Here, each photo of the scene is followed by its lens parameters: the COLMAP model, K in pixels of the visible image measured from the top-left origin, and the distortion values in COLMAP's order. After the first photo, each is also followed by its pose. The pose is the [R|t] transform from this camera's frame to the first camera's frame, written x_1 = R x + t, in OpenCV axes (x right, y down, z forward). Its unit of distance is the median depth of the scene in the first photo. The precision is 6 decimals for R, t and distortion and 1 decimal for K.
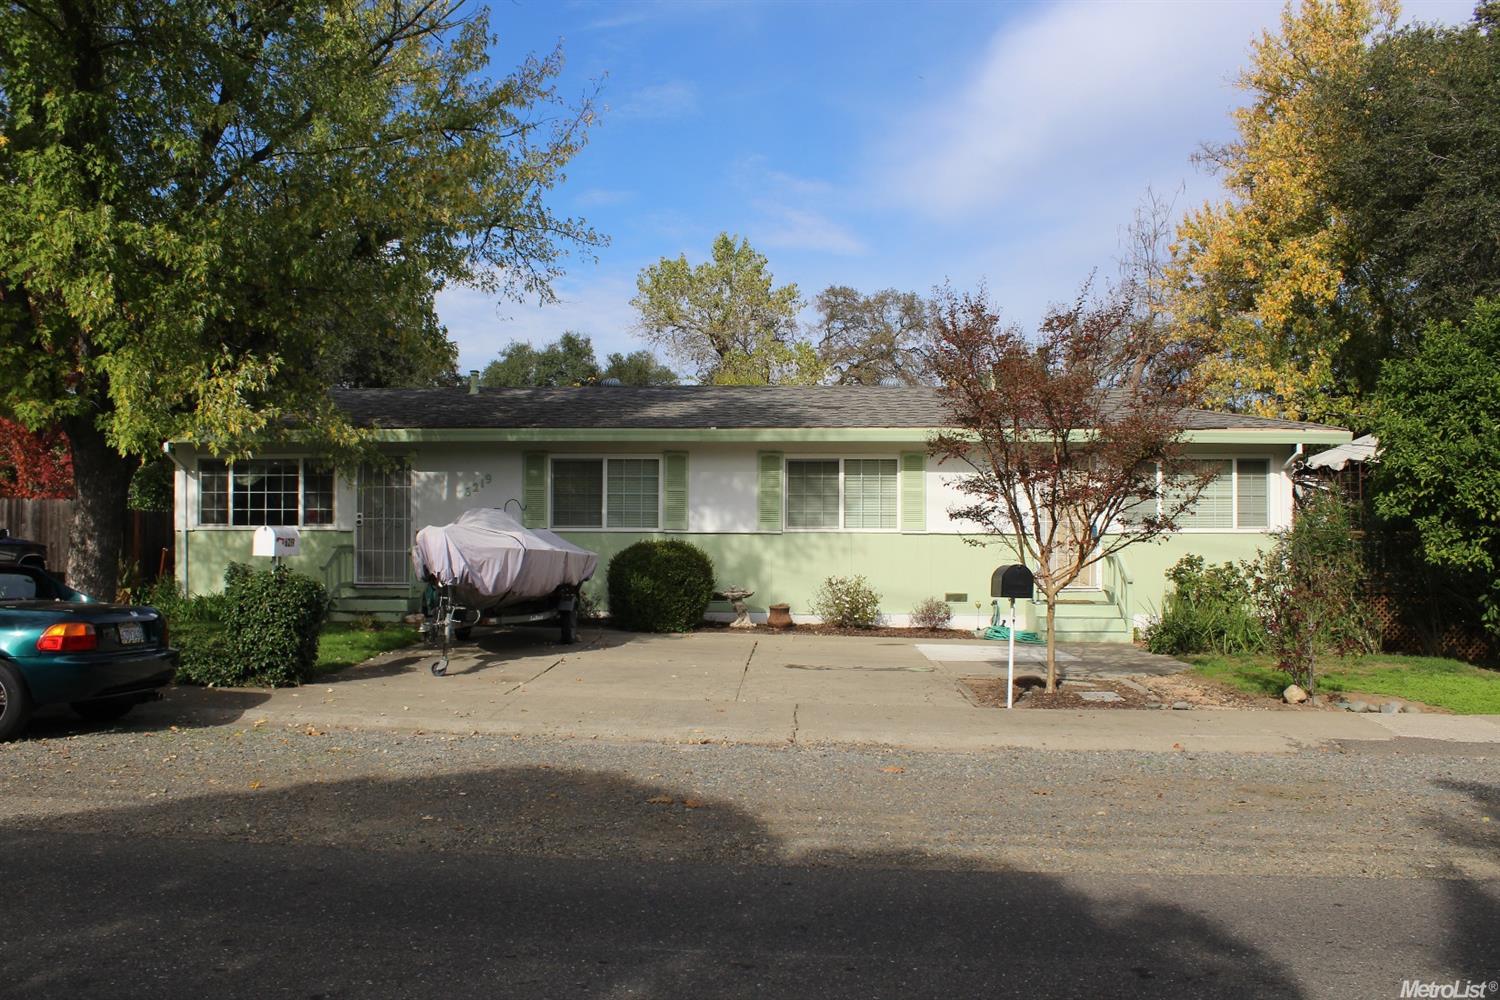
lens RADIAL K [[1294.2, 0, 738.4], [0, 1294.2, 488.6], [0, 0, 1]] dist [-0.124860, 0.043406]
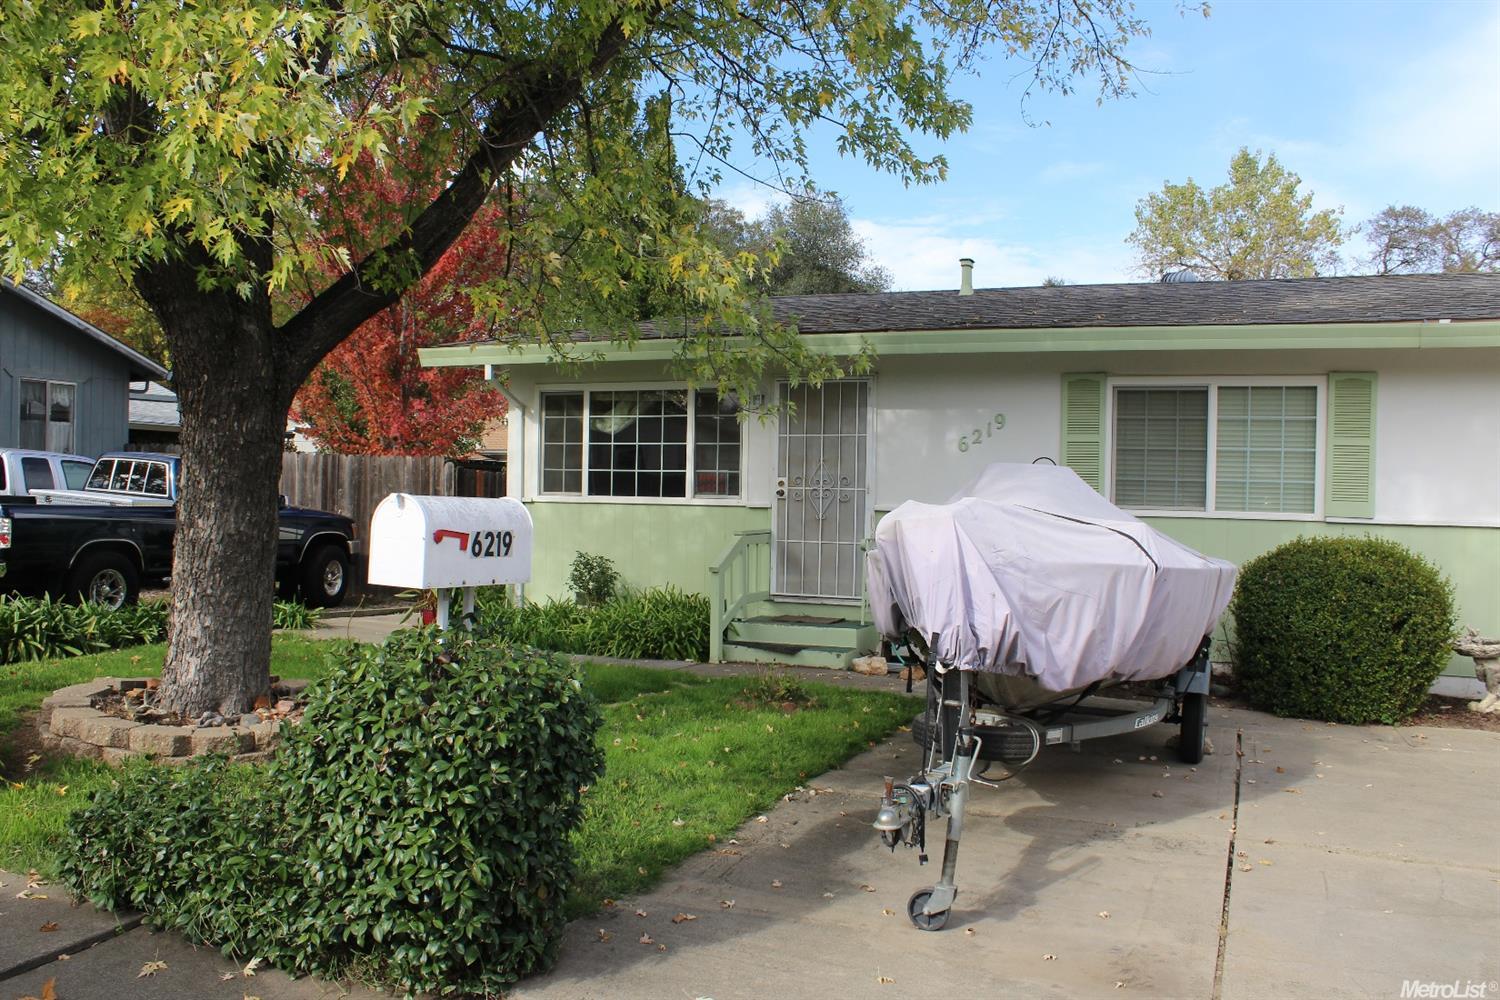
lens RADIAL K [[1294.2, 0, 740.5], [0, 1294.2, 494.9], [0, 0, 1]] dist [-0.124860, 0.043406]
pose [[0.939684, 0.018149, -0.341561, -0.112589], [-0.010466, 0.999649, 0.024324, 0.013209], [0.341883, -0.019282, 0.939545, 0.447712]]
